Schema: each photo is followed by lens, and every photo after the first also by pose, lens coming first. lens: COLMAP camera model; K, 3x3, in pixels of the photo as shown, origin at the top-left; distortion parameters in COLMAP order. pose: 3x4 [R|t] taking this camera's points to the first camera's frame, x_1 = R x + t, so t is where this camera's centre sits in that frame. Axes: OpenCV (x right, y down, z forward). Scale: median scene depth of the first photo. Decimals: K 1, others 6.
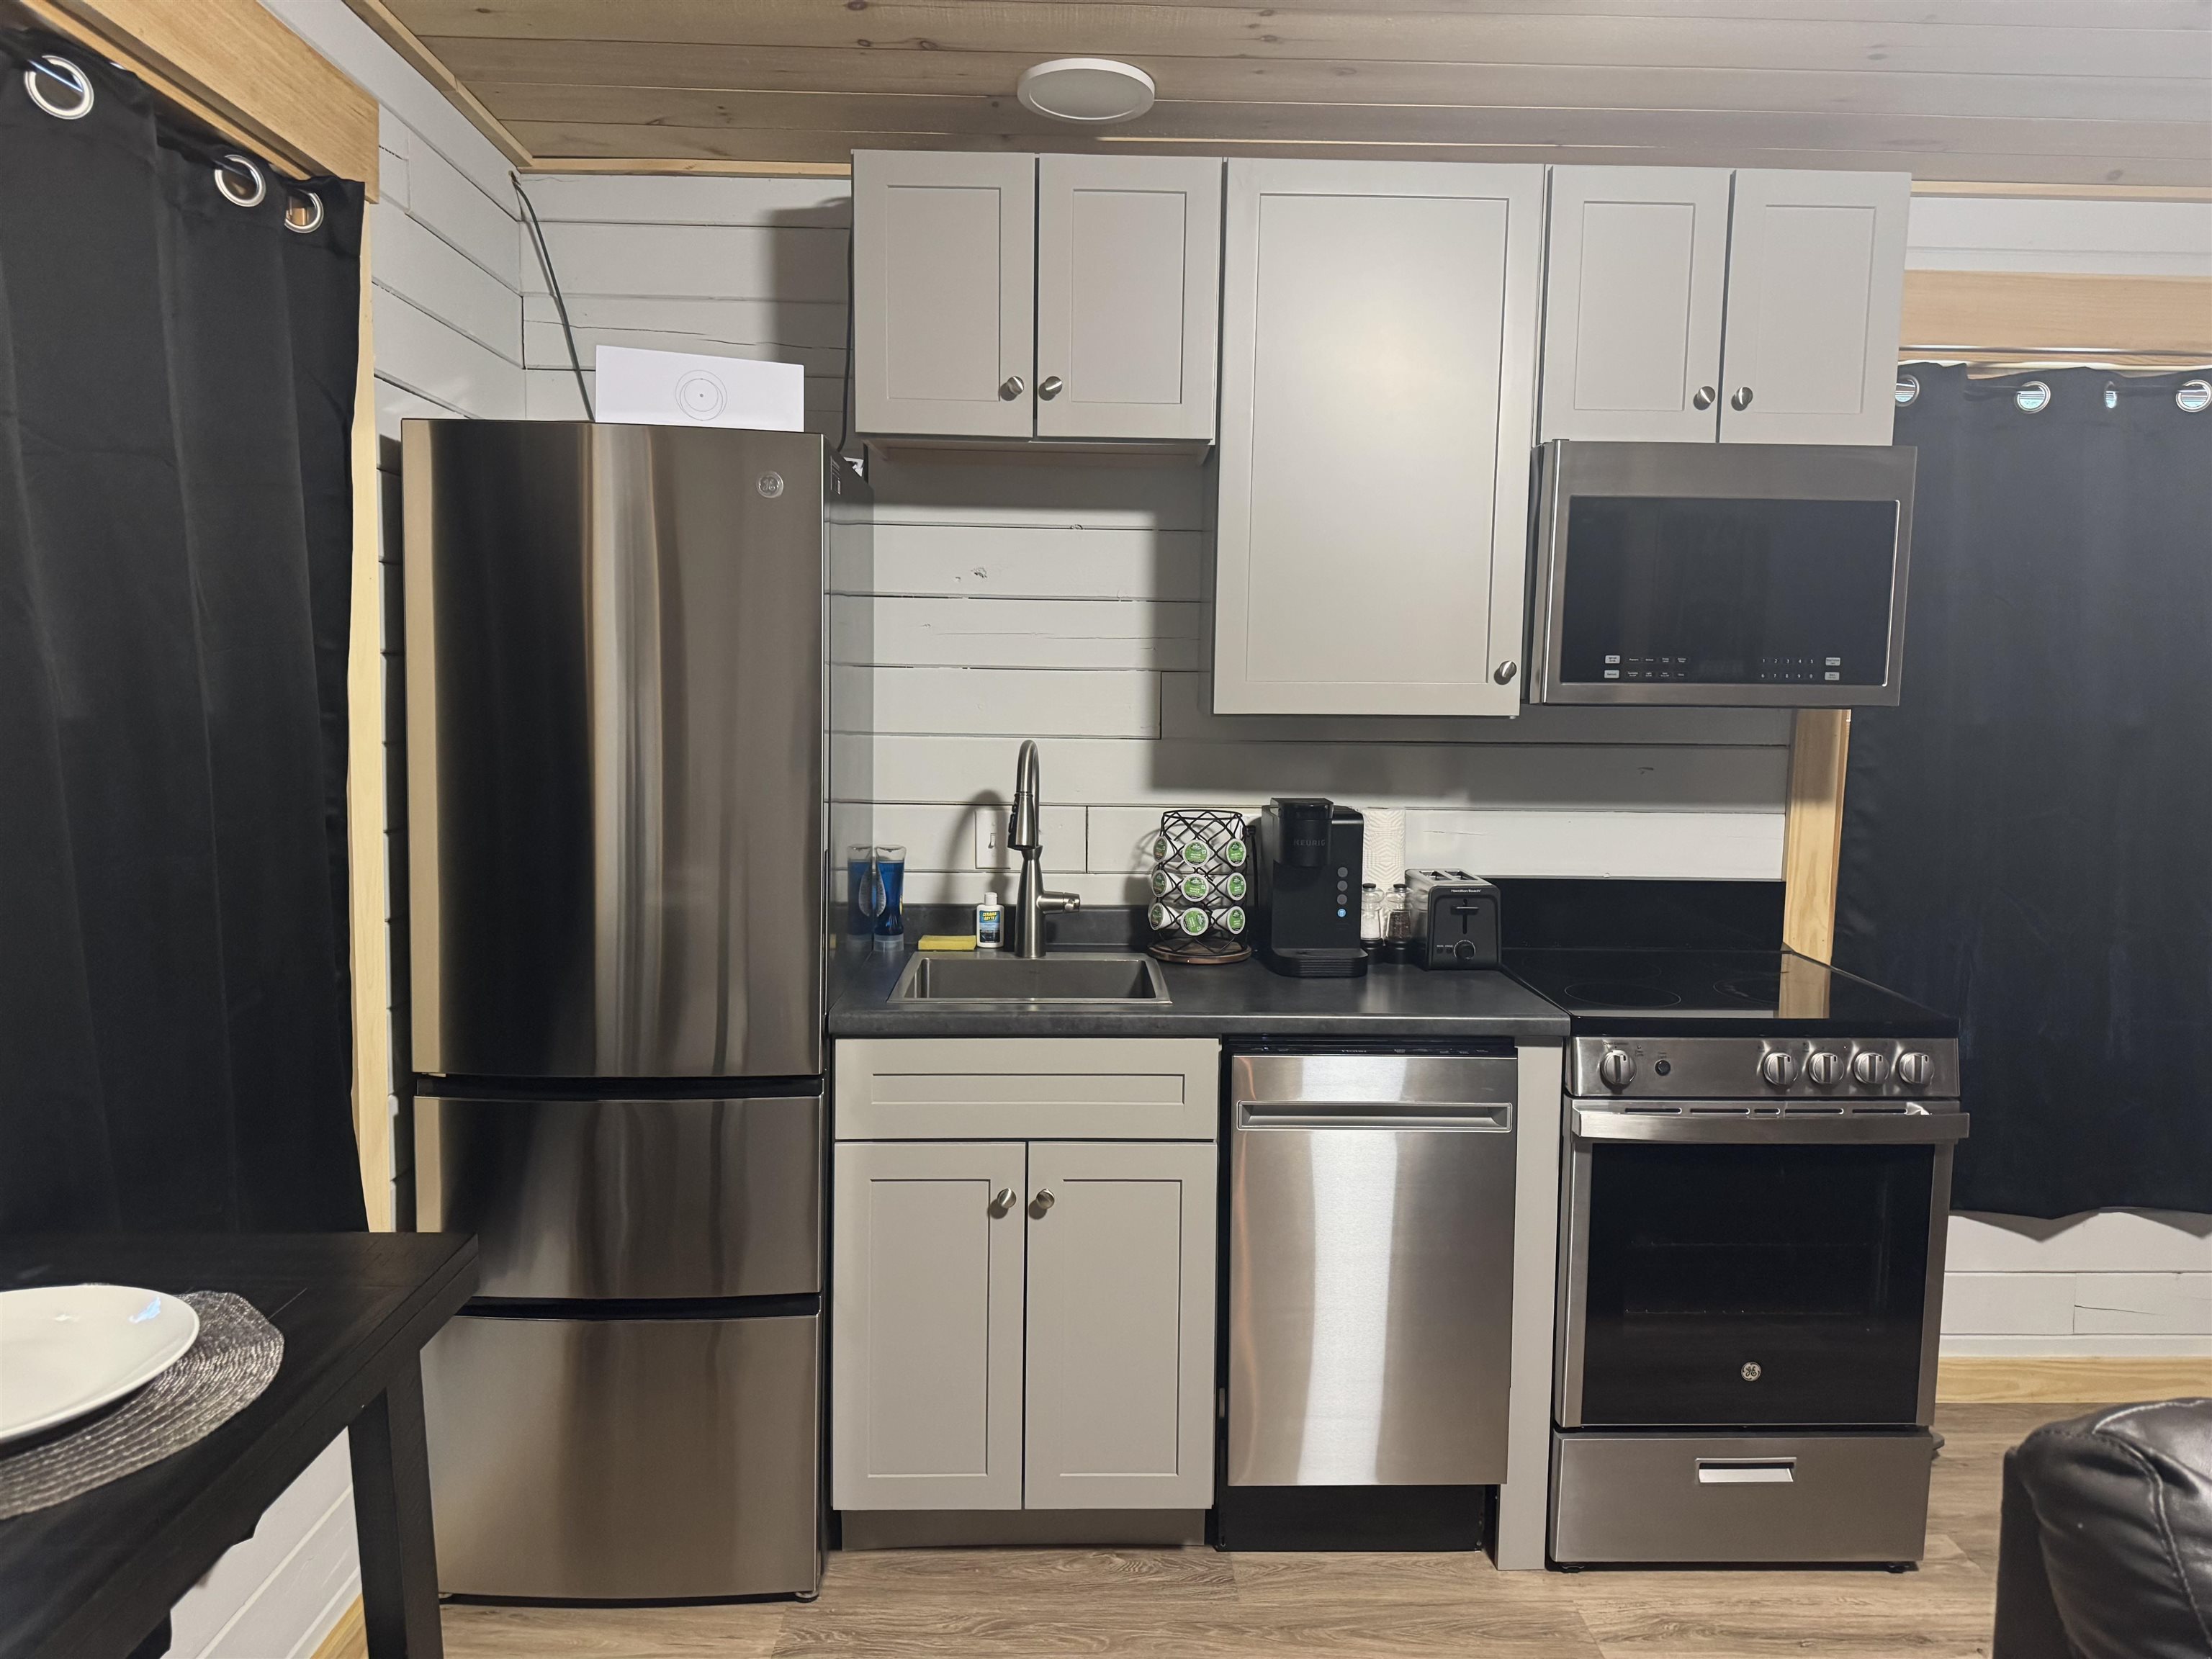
lens RADIAL K [[1551.7, 0, 1113.3], [0, 1551.7, 823.3], [0, 0, 1]] dist [0.042373, -0.035653]
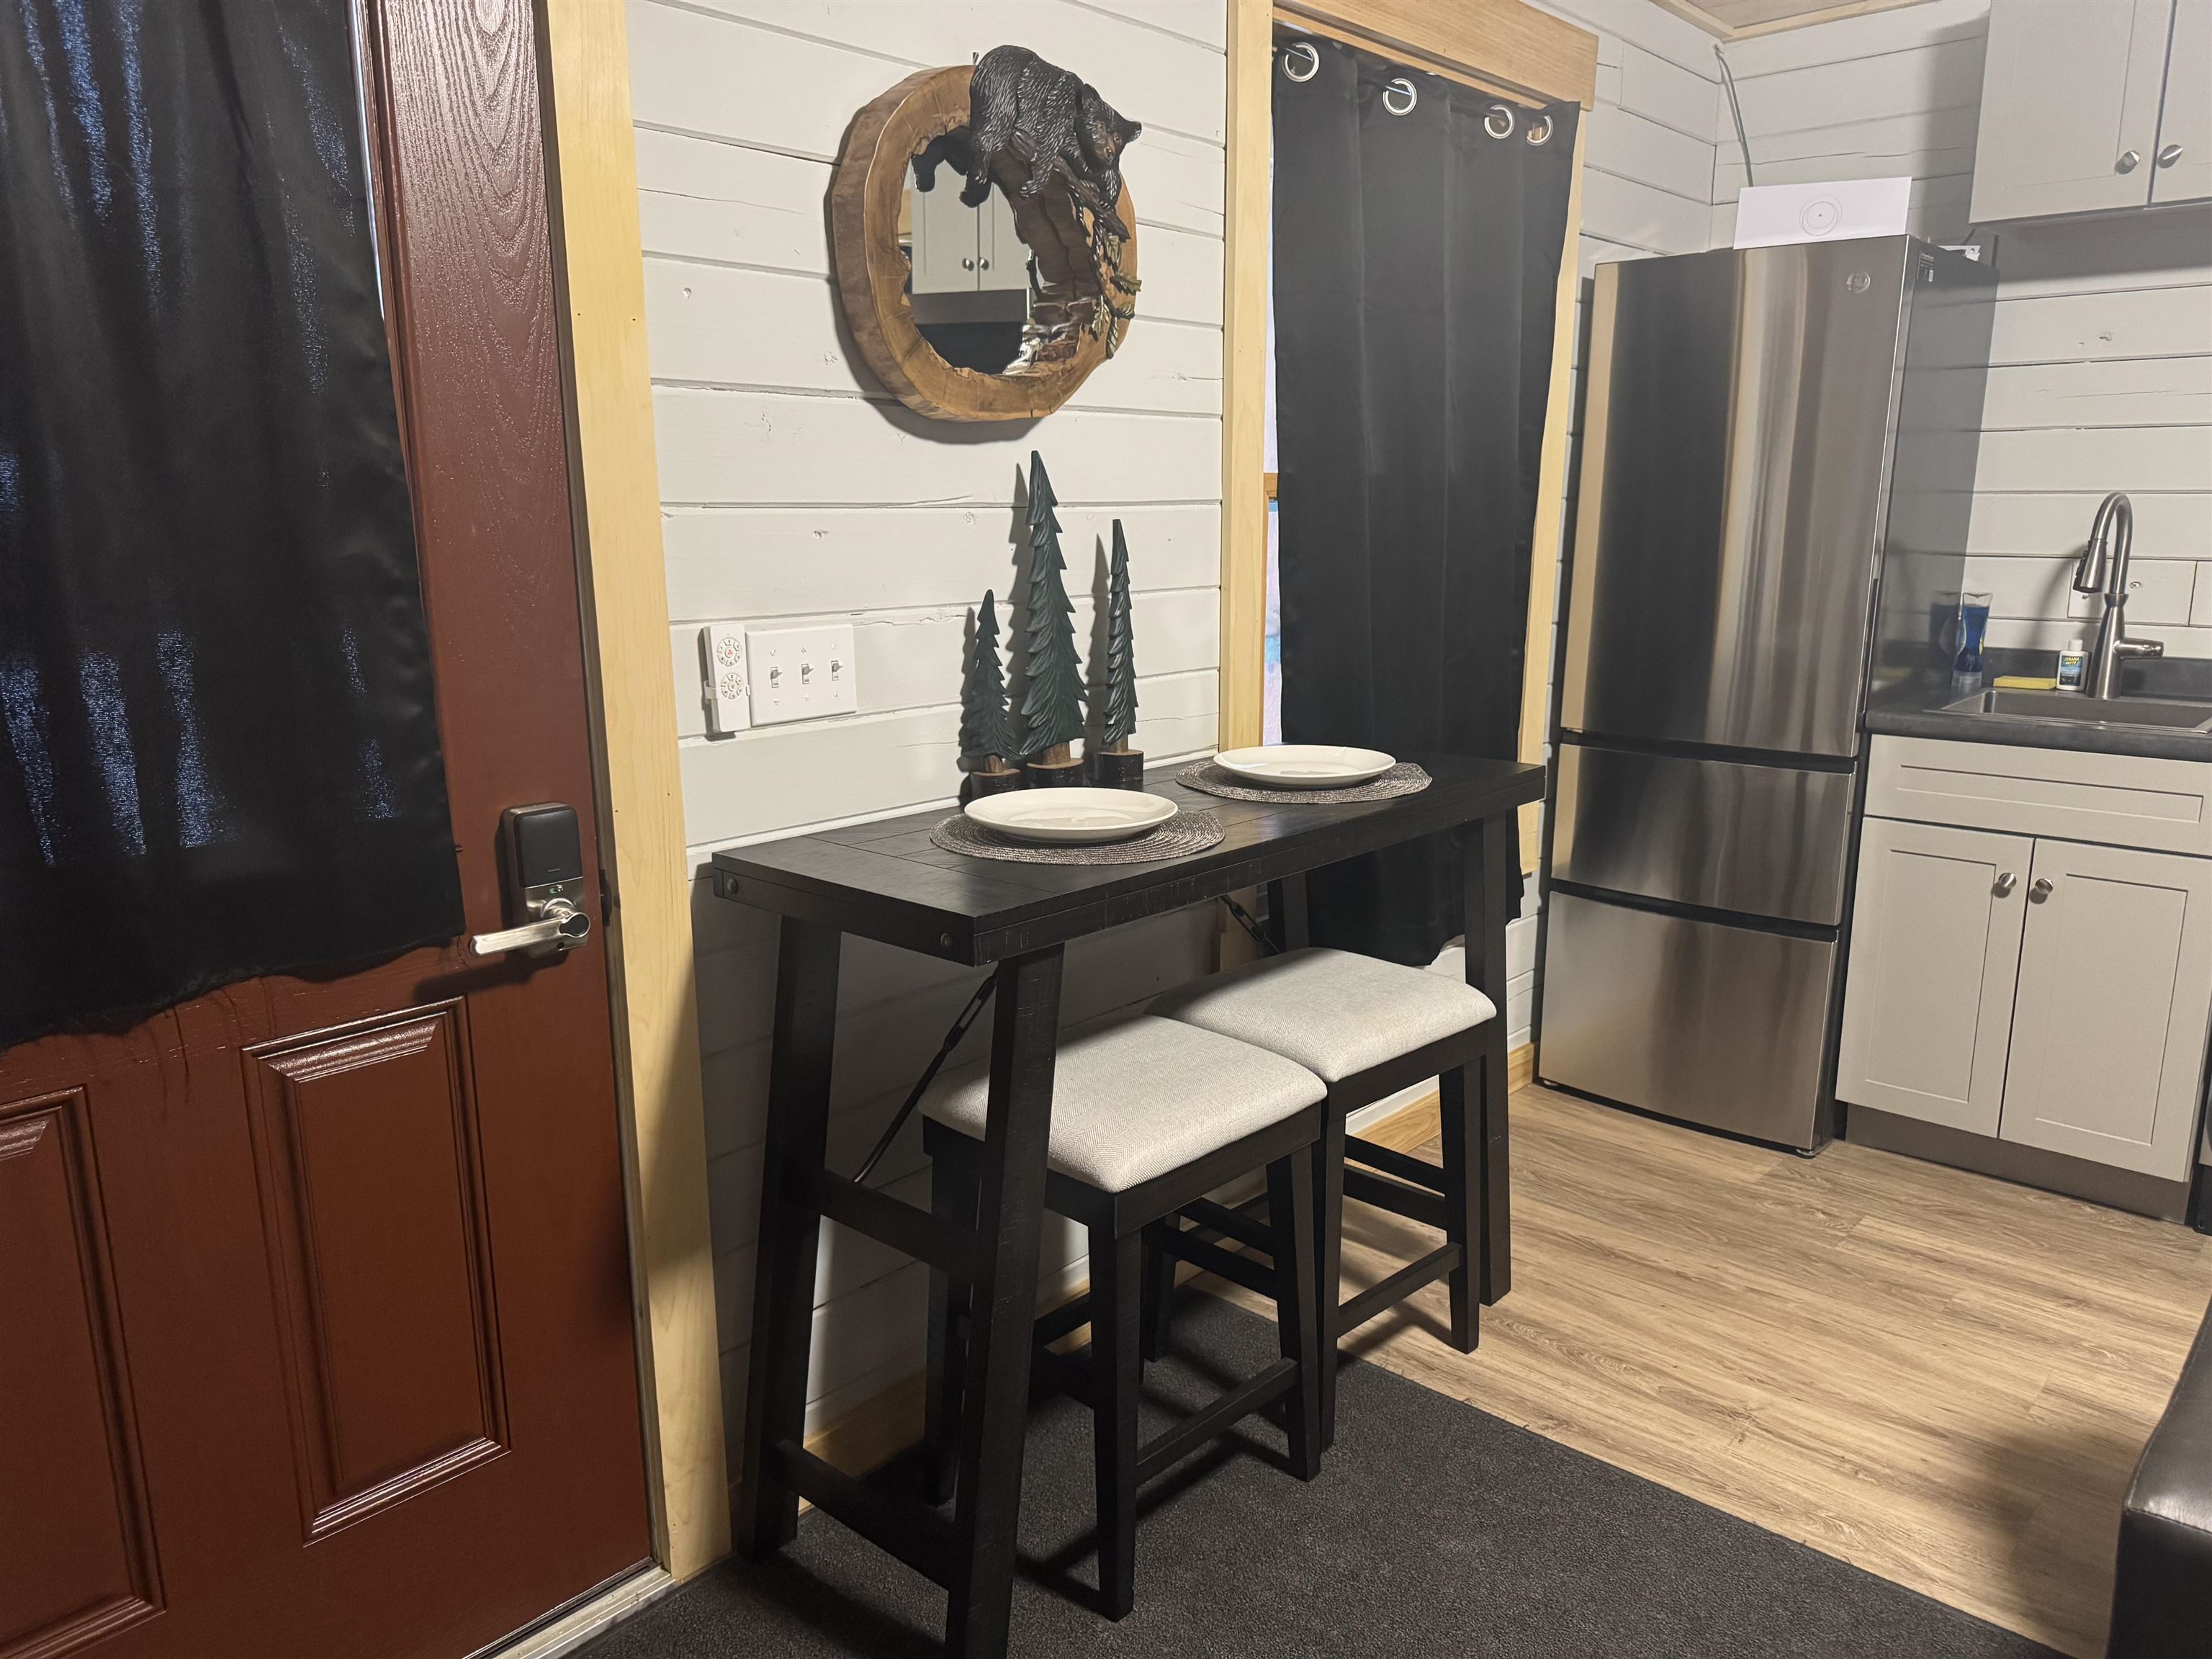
lens RADIAL K [[1551.7, 0, 1113.3], [0, 1551.7, 823.3], [0, 0, 1]] dist [0.042373, -0.035653]
pose [[0.711422, 0.130427, -0.690556, 0.247900], [-0.050605, 0.989584, 0.134770, 0.065838], [0.700940, -0.060933, 0.710612, -0.305897]]
